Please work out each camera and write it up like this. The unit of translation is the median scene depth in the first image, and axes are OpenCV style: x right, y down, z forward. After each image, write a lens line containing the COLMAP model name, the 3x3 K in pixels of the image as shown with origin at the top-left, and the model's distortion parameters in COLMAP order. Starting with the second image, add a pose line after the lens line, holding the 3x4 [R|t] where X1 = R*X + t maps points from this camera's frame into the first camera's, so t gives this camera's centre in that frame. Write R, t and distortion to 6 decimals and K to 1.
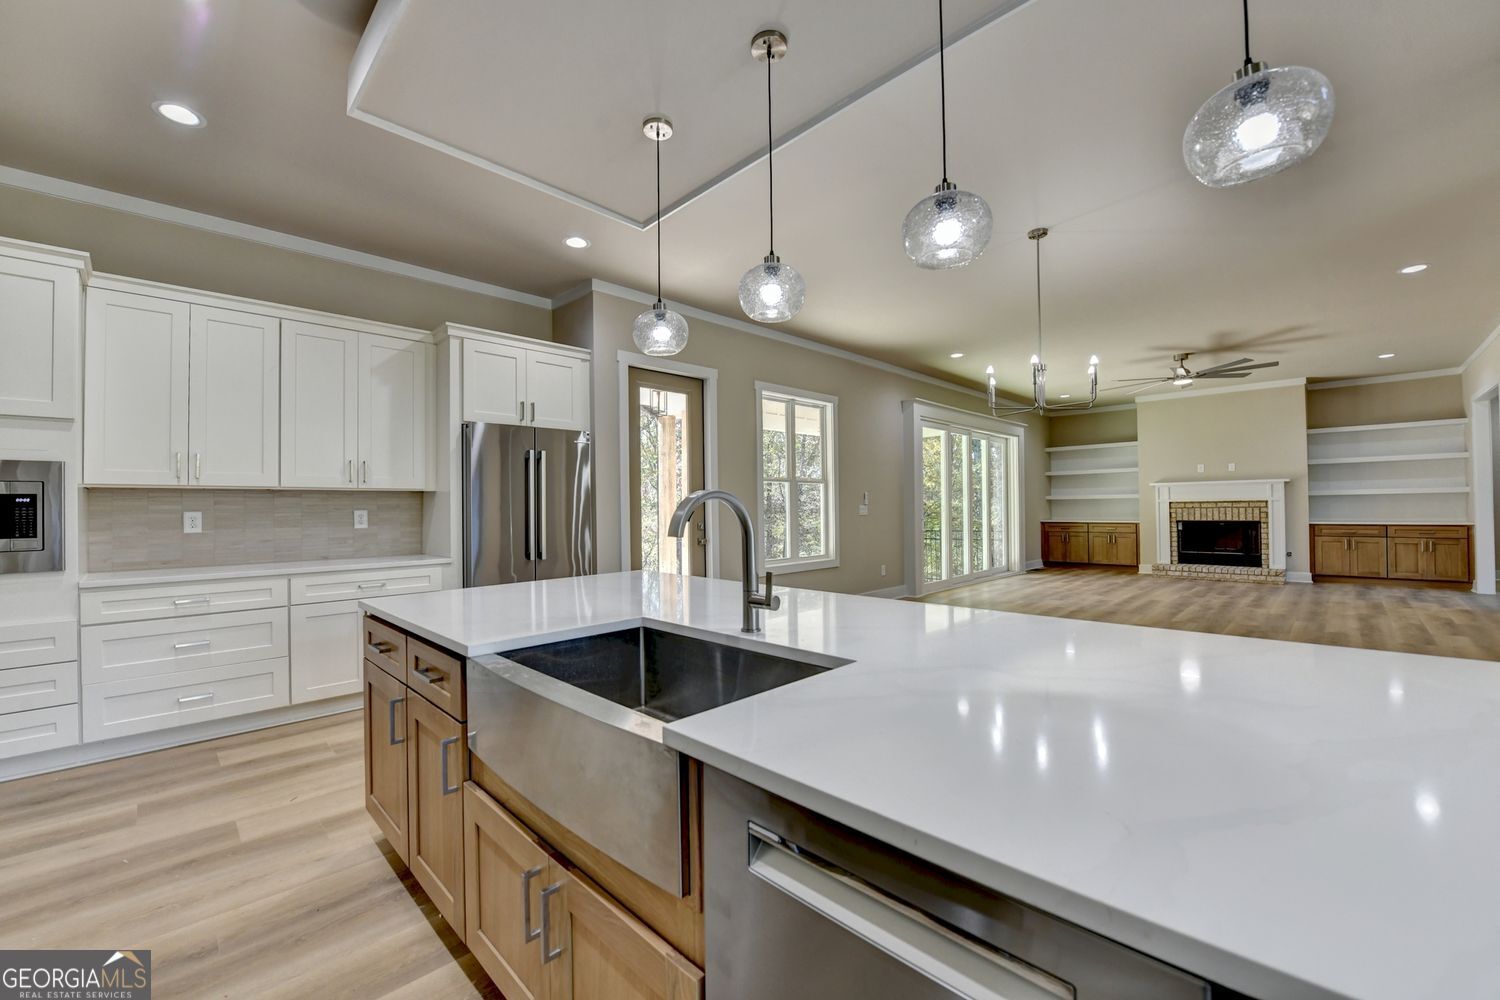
lens RADIAL K [[613.1, 0, 753.5], [0, 613.1, 500.1], [0, 0, 1]] dist [-0.014860, -0.002756]
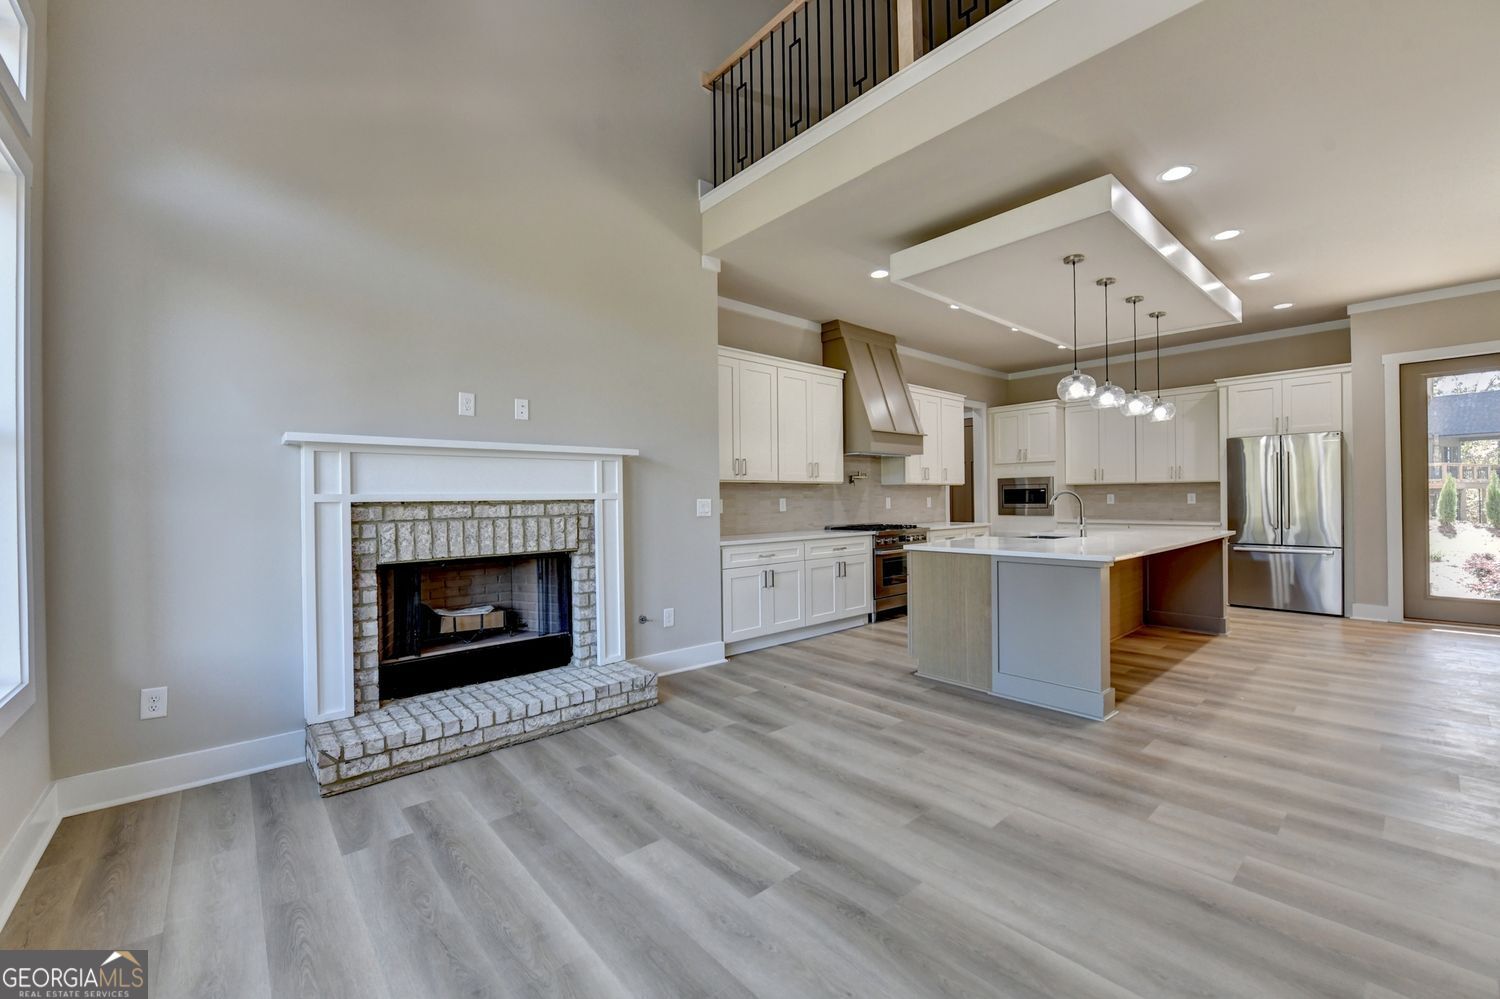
lens RADIAL K [[613.1, 0, 732.6], [0, 613.1, 495.0], [0, 0, 1]] dist [-0.014860, -0.002756]
pose [[-0.069778, 0.010461, -0.997508, 0.555126], [0.022513, 0.999707, 0.008910, -0.011280], [0.997308, -0.021835, -0.069993, -0.086981]]
